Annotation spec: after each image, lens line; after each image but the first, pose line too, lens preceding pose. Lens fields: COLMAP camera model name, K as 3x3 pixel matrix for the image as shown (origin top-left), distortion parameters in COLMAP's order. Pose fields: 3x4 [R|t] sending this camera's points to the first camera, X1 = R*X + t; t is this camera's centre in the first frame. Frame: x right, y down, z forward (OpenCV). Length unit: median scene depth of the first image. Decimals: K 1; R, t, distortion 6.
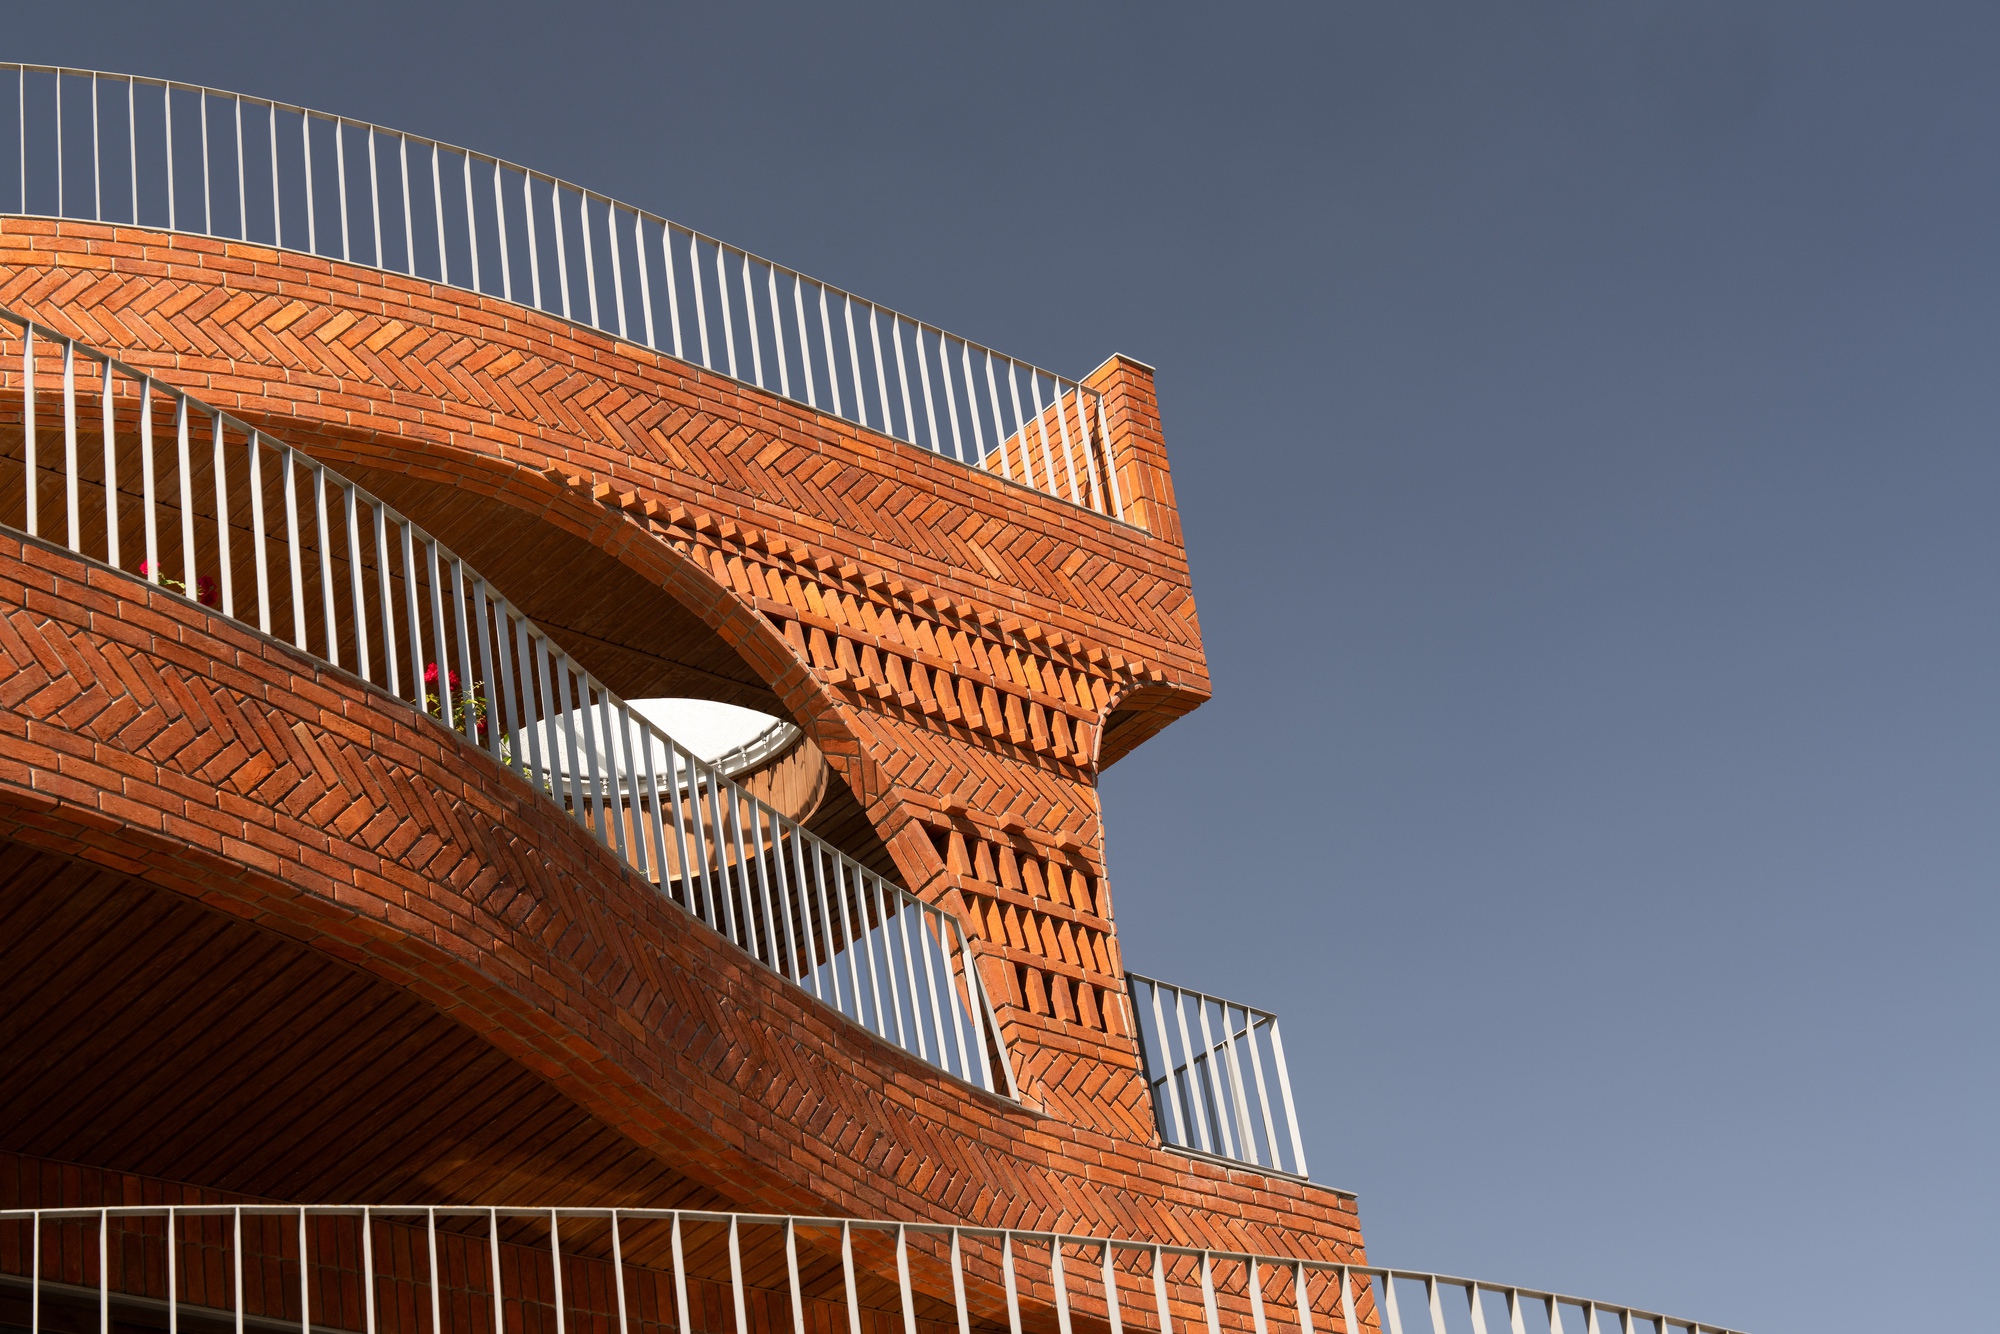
lens RADIAL K [[3853.1, 0, 1000.0], [0, 3853.1, 667.0], [0, 0, 1]] dist [0.010535, 0.015152]
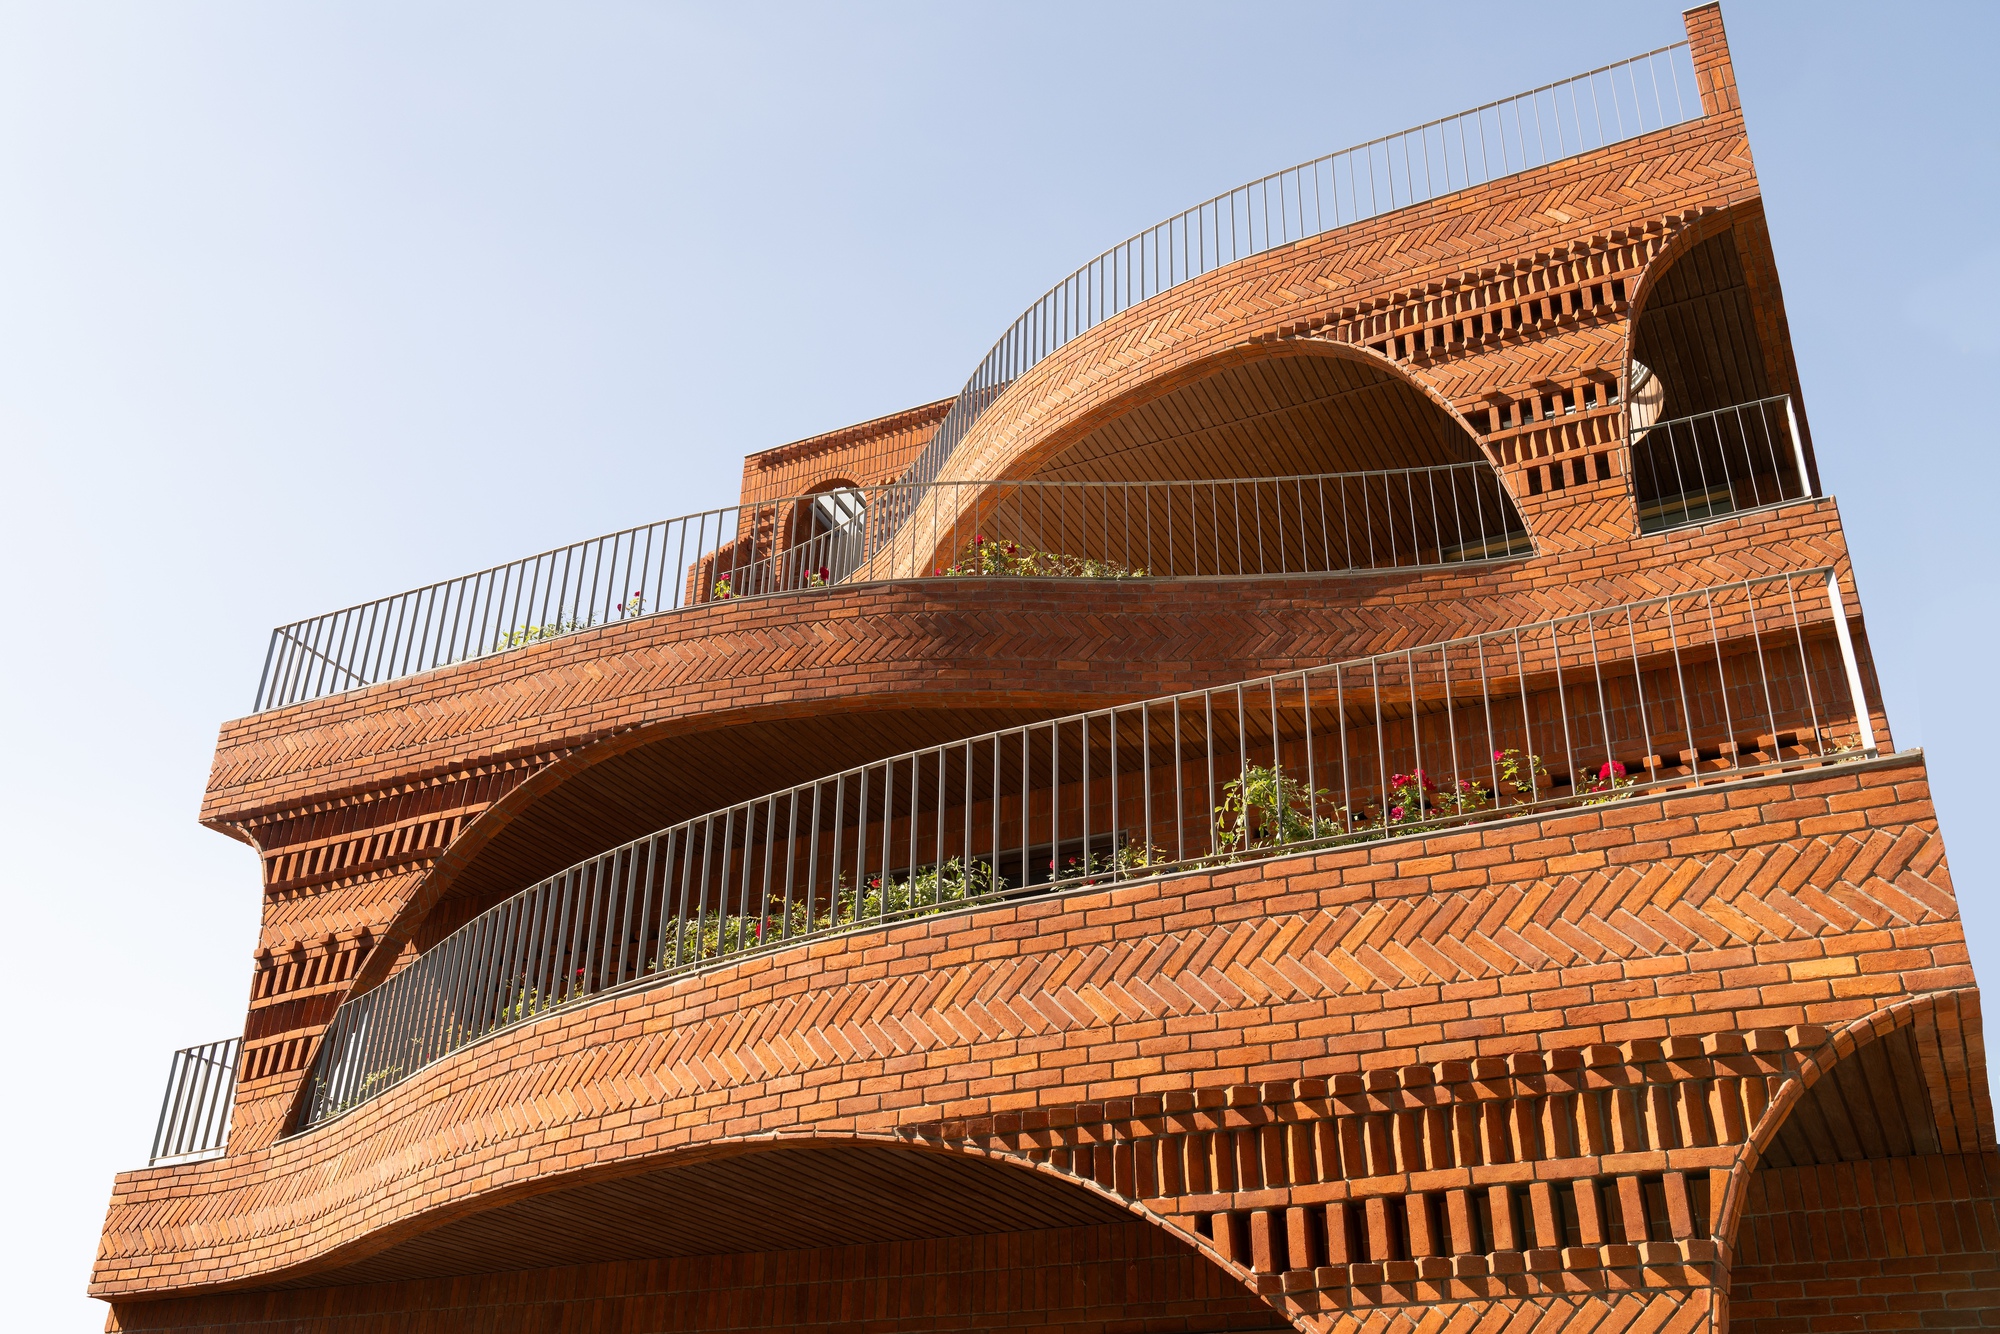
lens RADIAL K [[1813.7, 0, 1009.1], [0, 1813.7, 659.2], [0, 0, 1]] dist [0.014366, -0.017208]
pose [[0.377336, -0.304681, -0.874521, 0.572162], [0.412702, 0.900697, -0.135729, 0.163439], [0.829032, -0.309701, 0.465608, 0.430338]]
